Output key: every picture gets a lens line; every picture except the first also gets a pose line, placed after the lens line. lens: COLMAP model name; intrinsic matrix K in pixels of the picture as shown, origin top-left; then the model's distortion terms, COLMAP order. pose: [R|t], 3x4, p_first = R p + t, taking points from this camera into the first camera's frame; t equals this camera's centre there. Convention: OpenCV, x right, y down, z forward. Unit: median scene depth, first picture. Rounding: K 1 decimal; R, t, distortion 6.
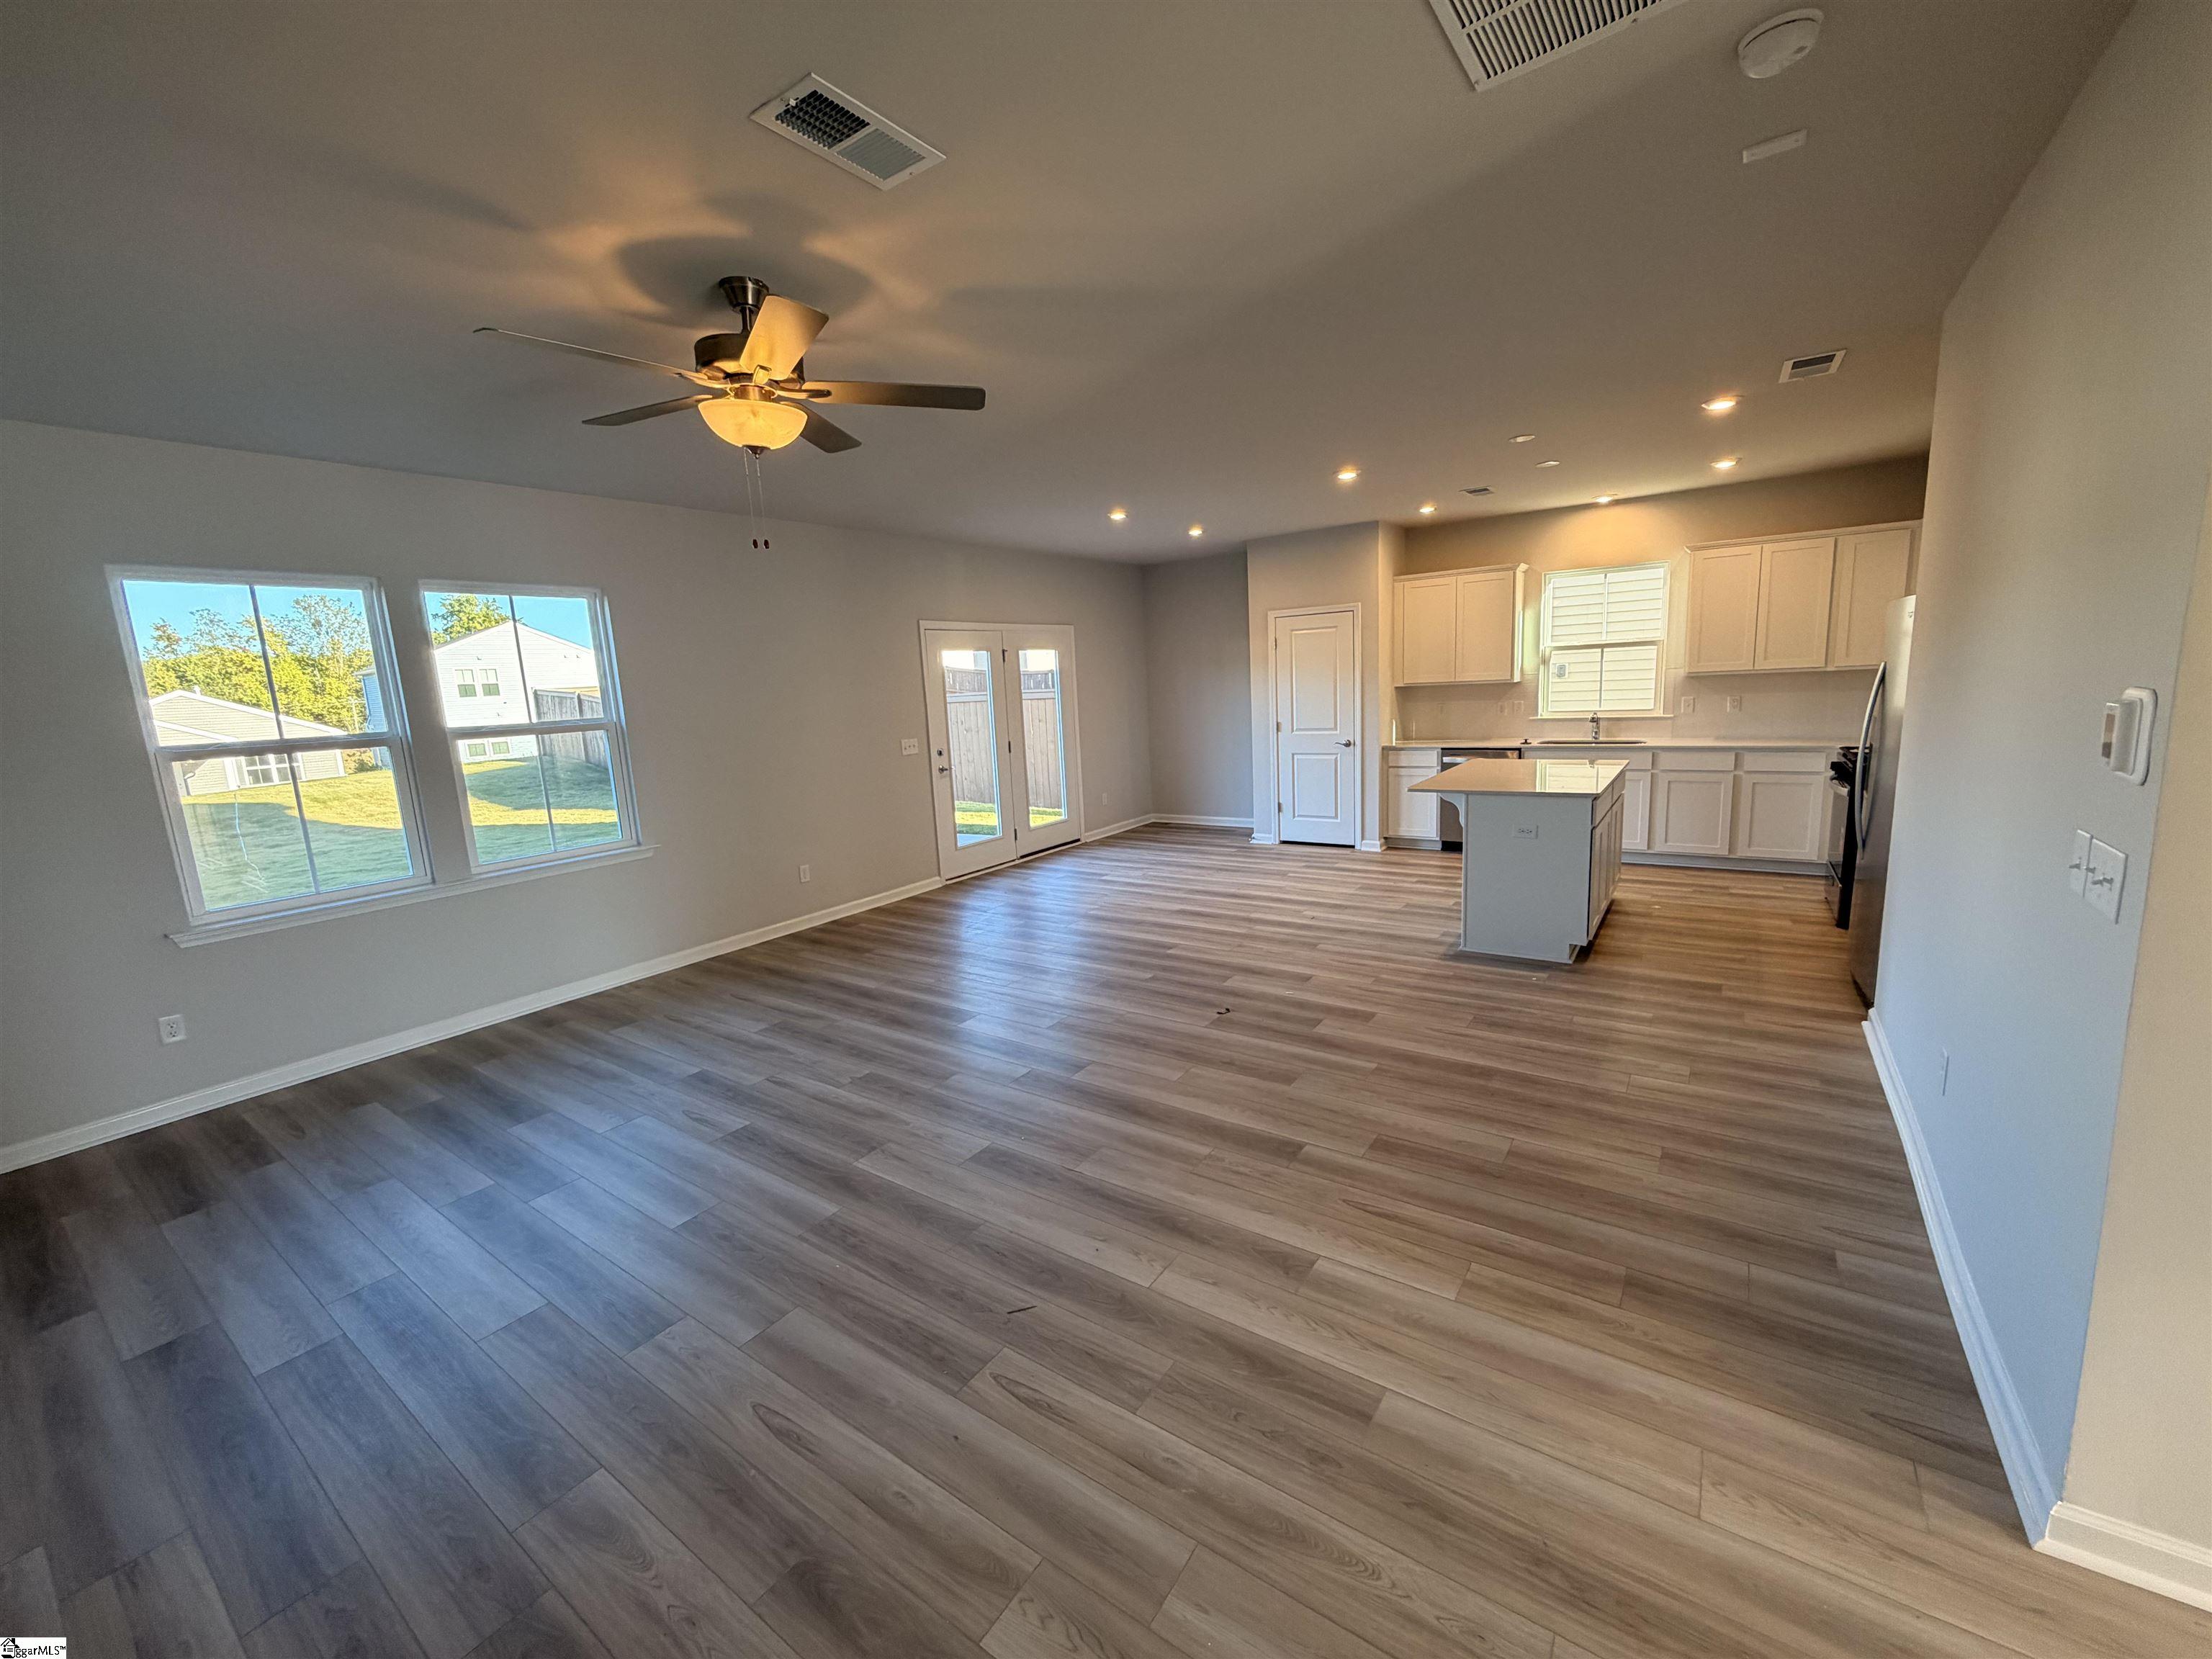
lens RADIAL K [[884.2, 0, 1098.8], [0, 884.2, 828.2], [0, 0, 1]] dist [0.000486, -0.000085]
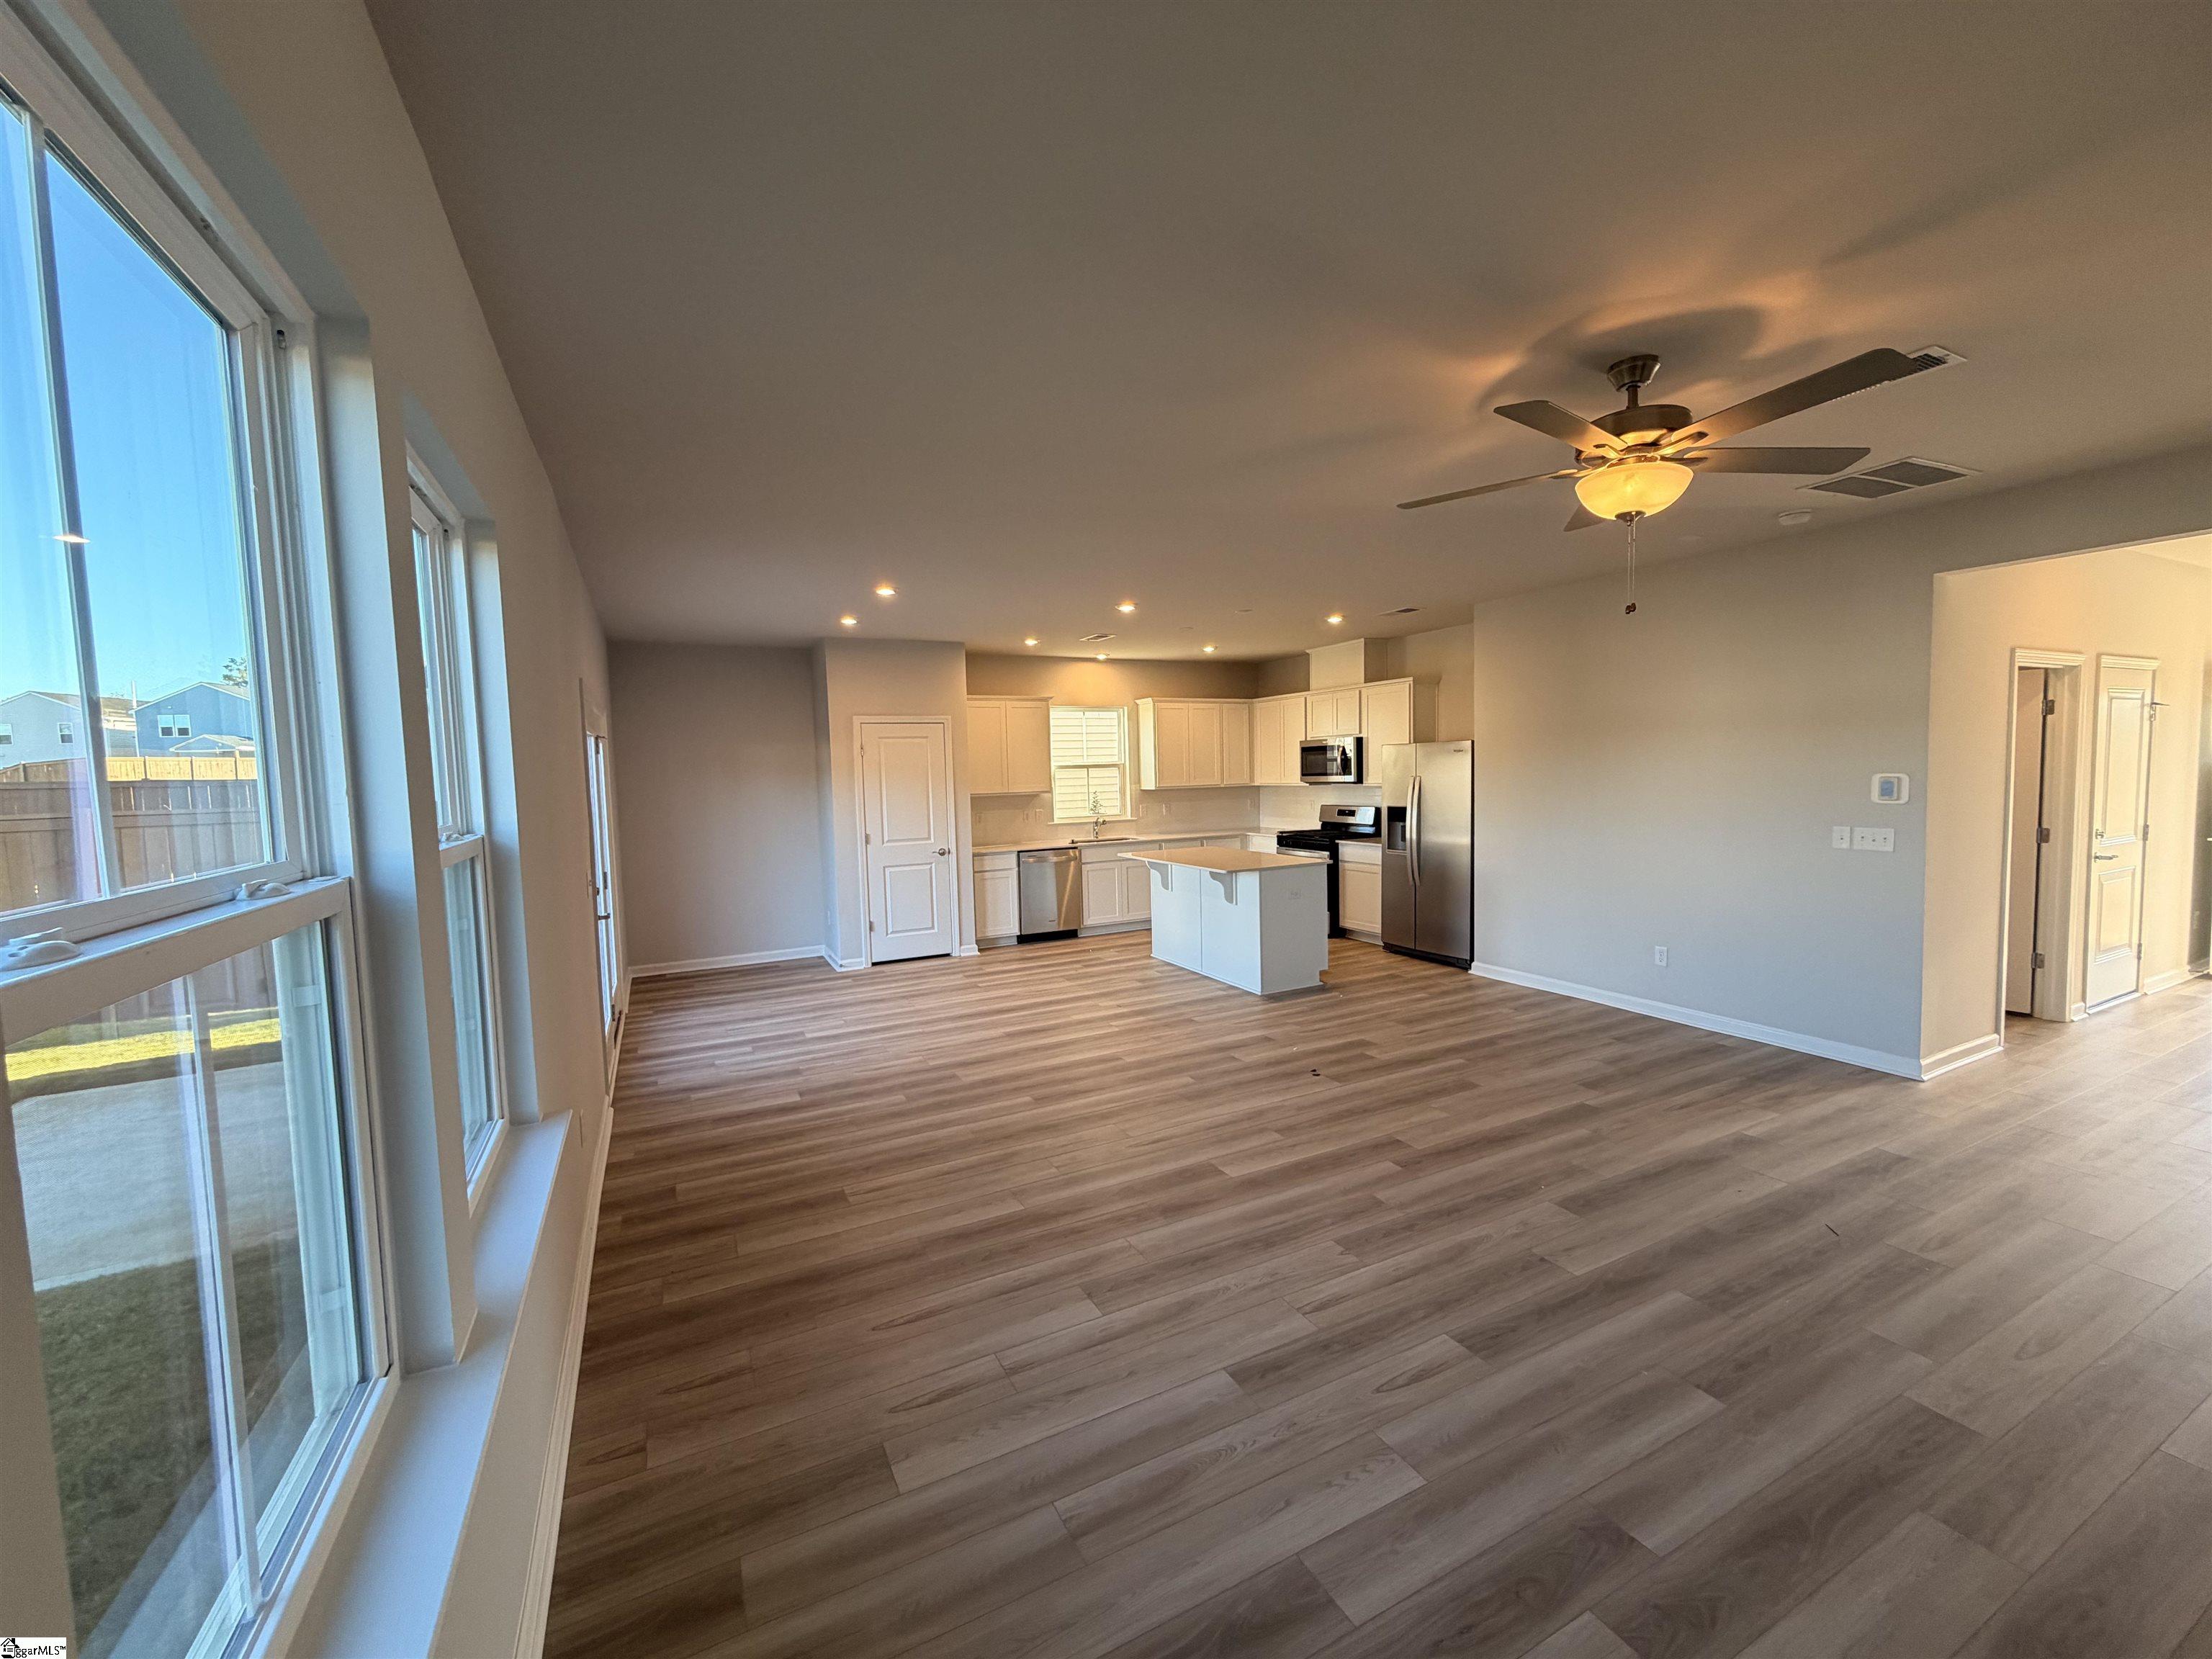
lens RADIAL K [[884.2, 0, 1098.8], [0, 884.2, 828.2], [0, 0, 1]] dist [0.000486, -0.000085]
pose [[0.469289, -0.019956, 0.882819, -0.800648], [0.149356, 0.987135, -0.057081, -0.059317], [-0.870322, 0.158642, 0.466232, 0.571038]]
